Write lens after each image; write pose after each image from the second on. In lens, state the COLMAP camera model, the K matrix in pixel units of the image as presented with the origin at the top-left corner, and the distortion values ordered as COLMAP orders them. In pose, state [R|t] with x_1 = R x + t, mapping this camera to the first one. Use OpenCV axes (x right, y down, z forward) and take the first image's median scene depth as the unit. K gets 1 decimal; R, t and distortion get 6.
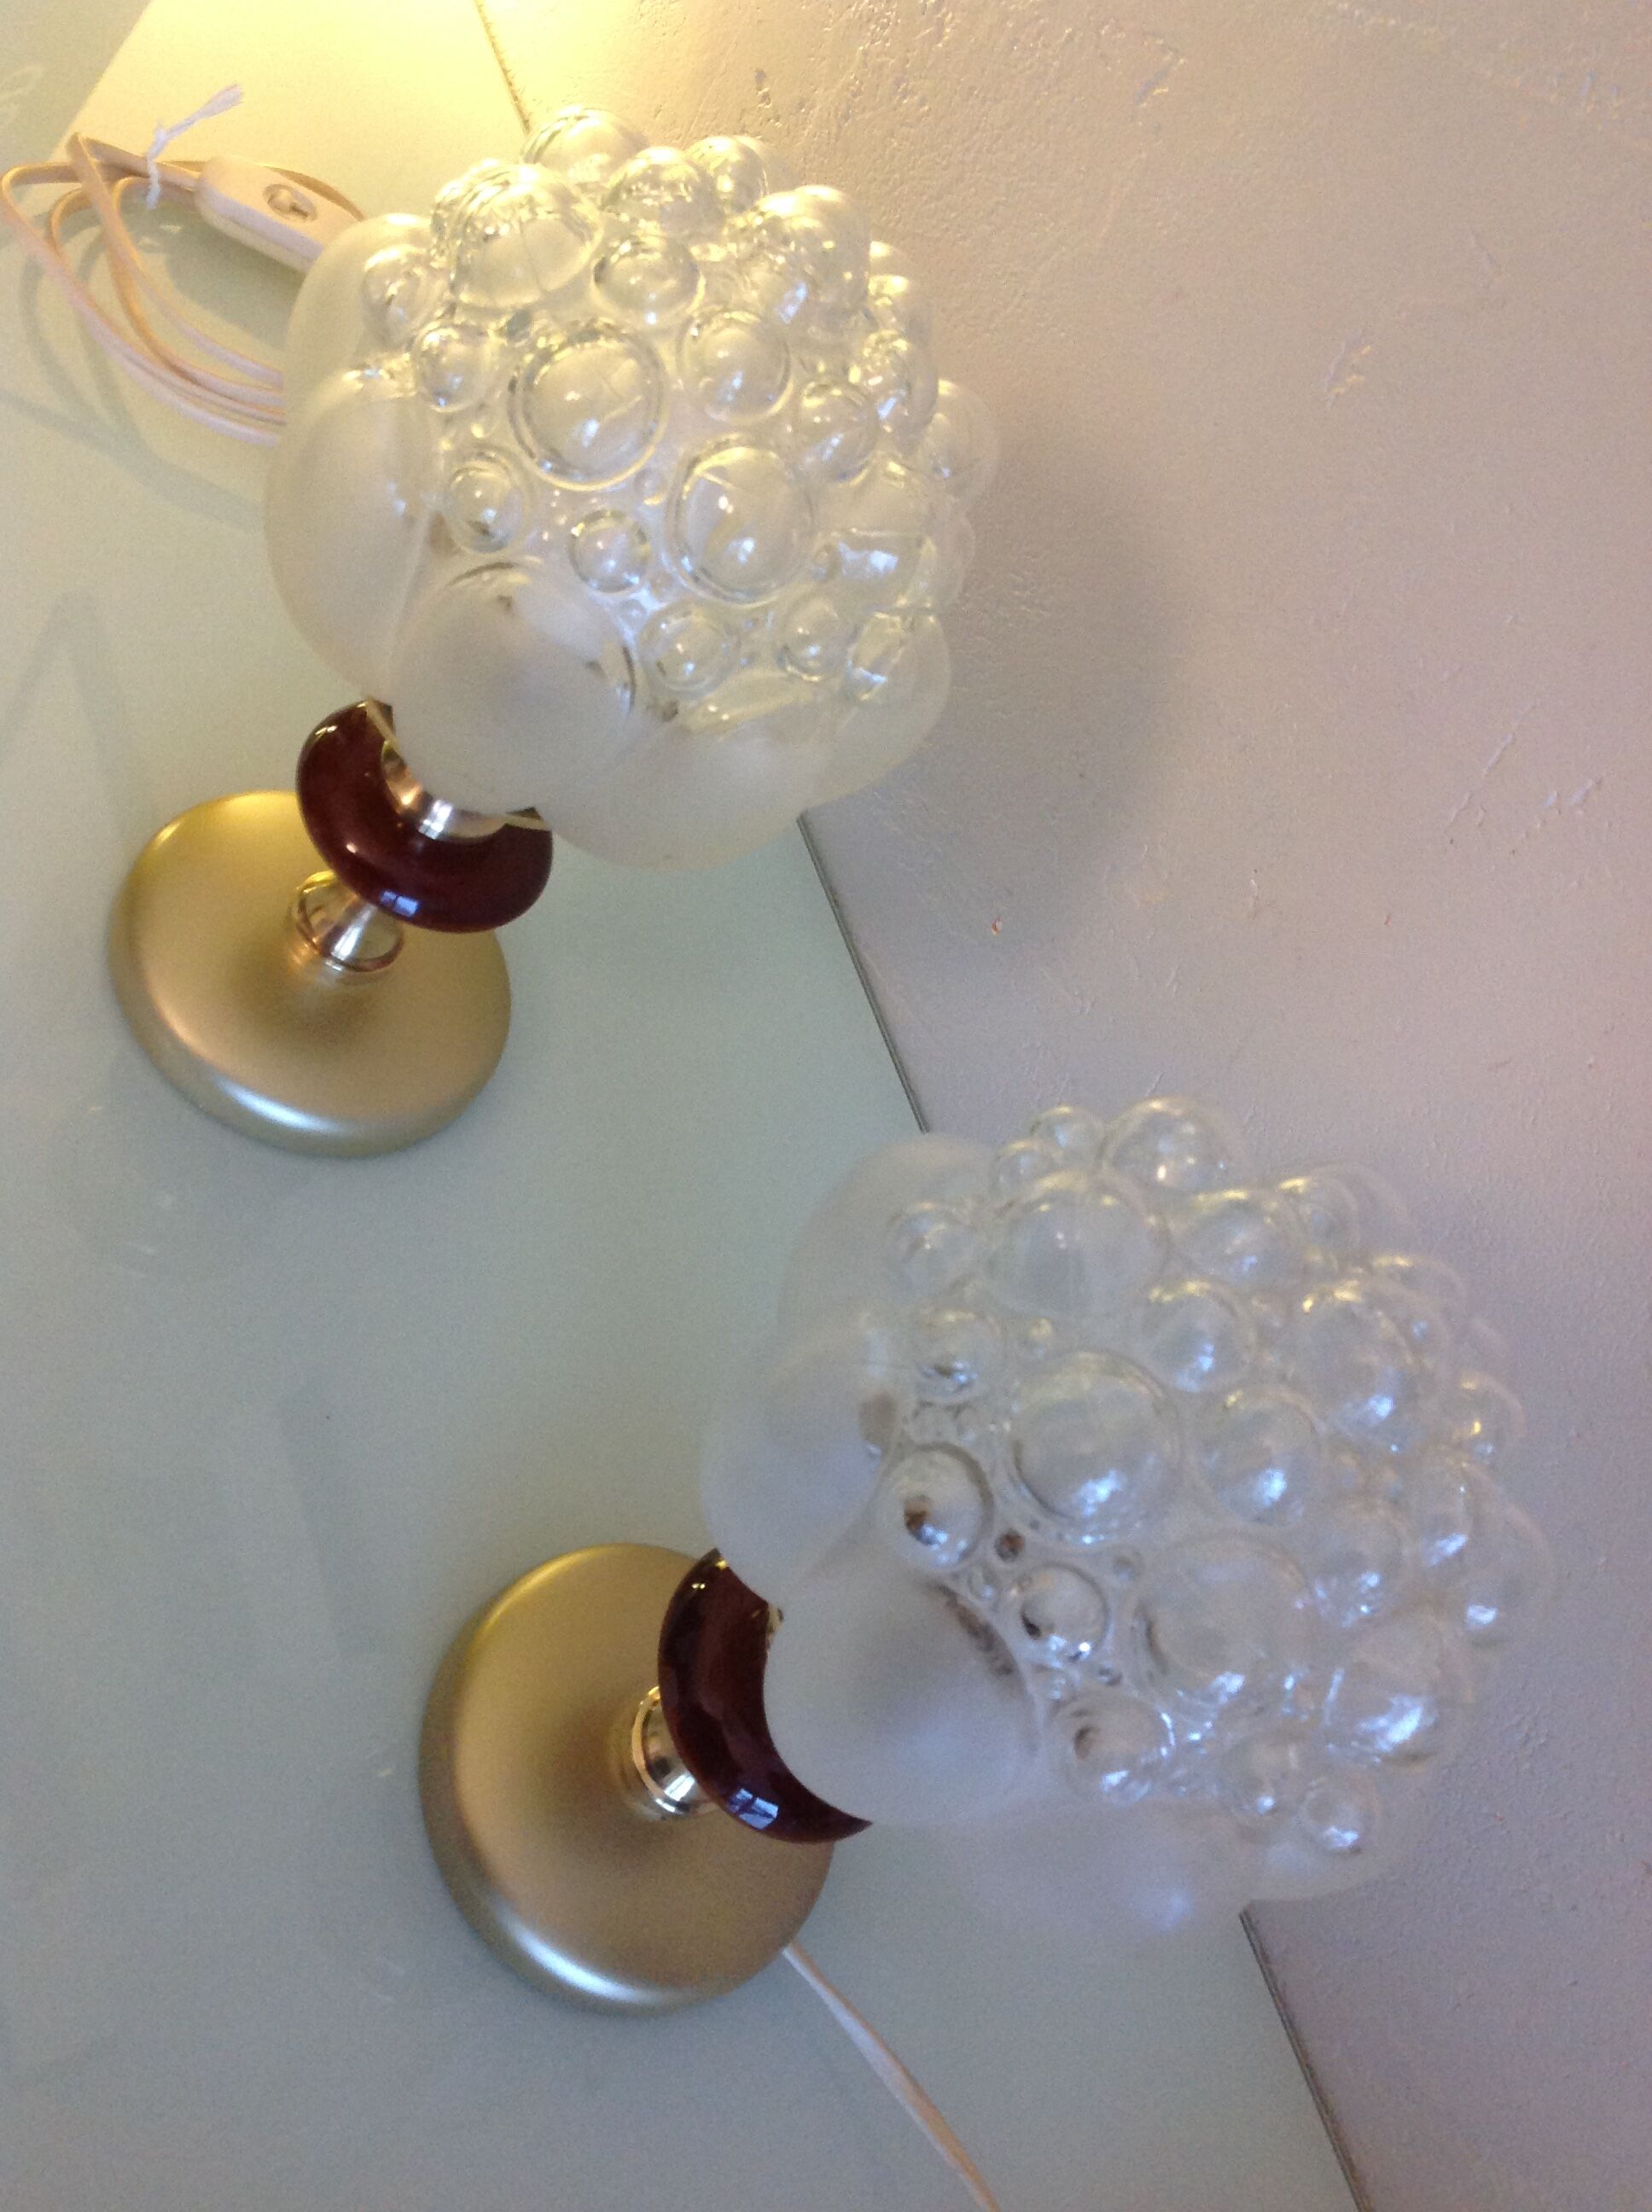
lens RADIAL K [[2059.1, 0, 826.0], [0, 2059.1, 1106.0], [0, 0, 1]] dist [0.111542, -0.249899]
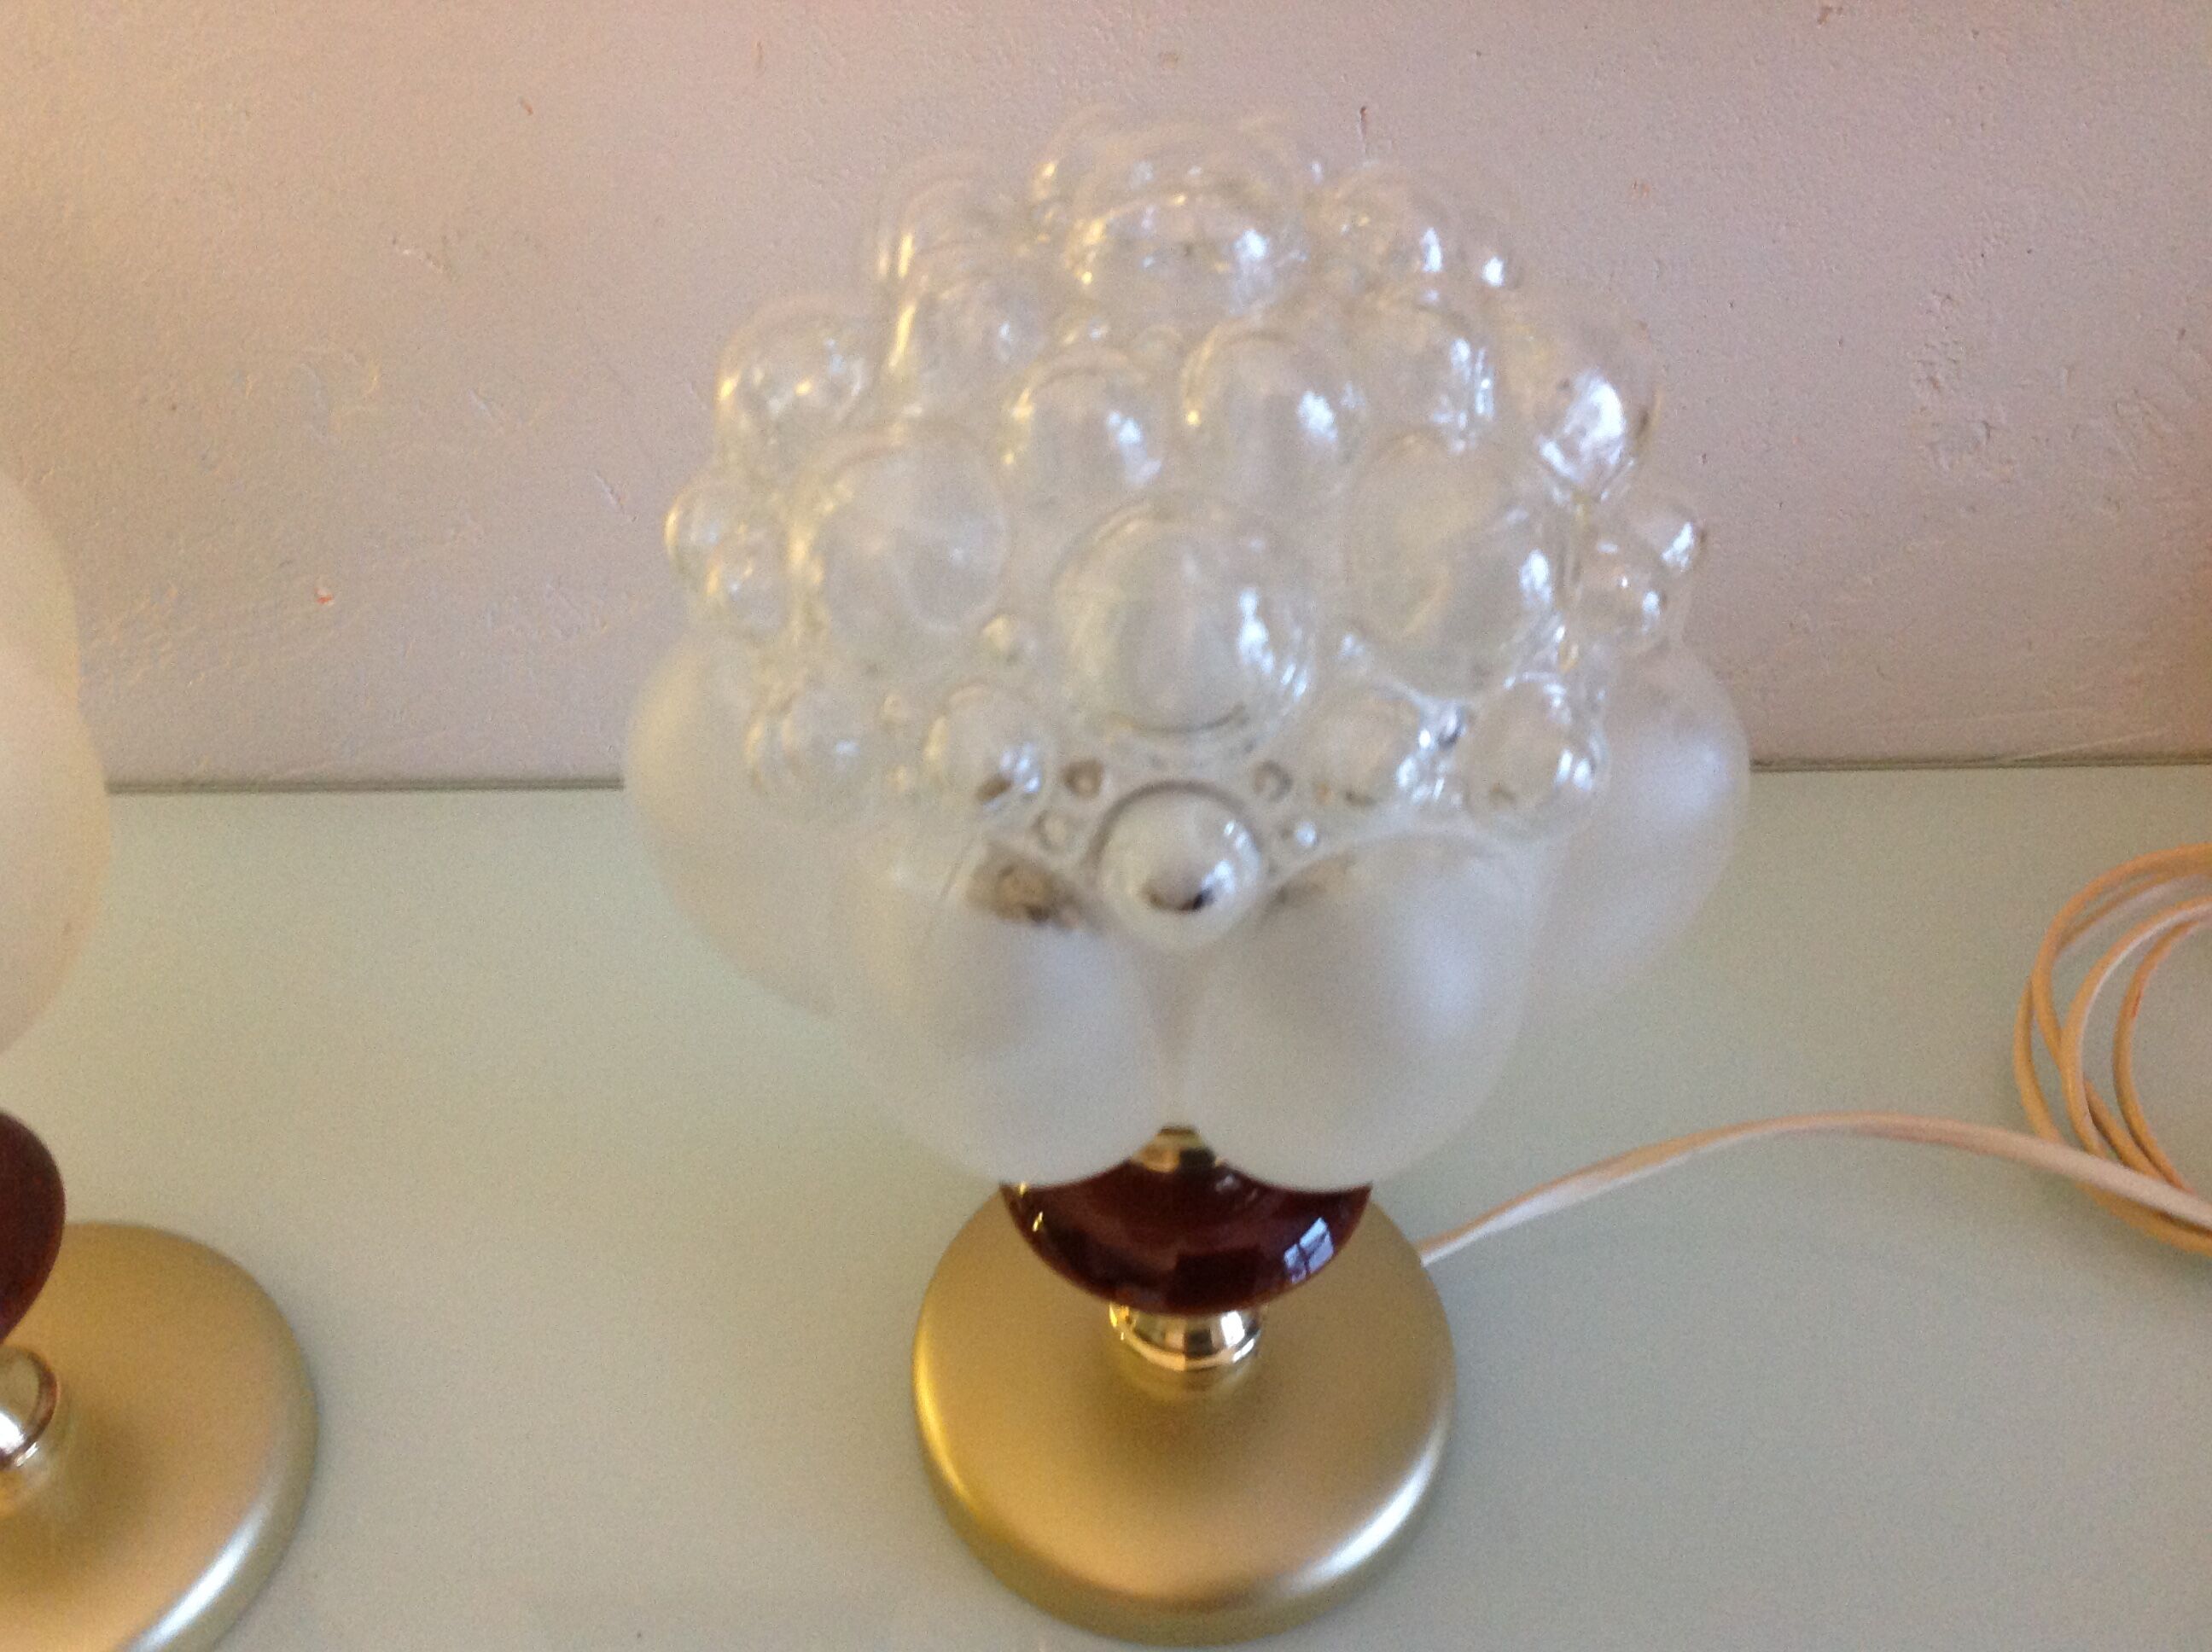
lens RADIAL K [[2059.1, 0, 1107.3], [0, 2059.1, 780.1], [0, 0, 1]] dist [0.111542, -0.249899]
pose [[0.328084, -0.926041, 0.186571, -0.053706], [0.888702, 0.369534, 0.271393, -0.026989], [-0.320266, 0.076766, 0.944212, 0.303804]]
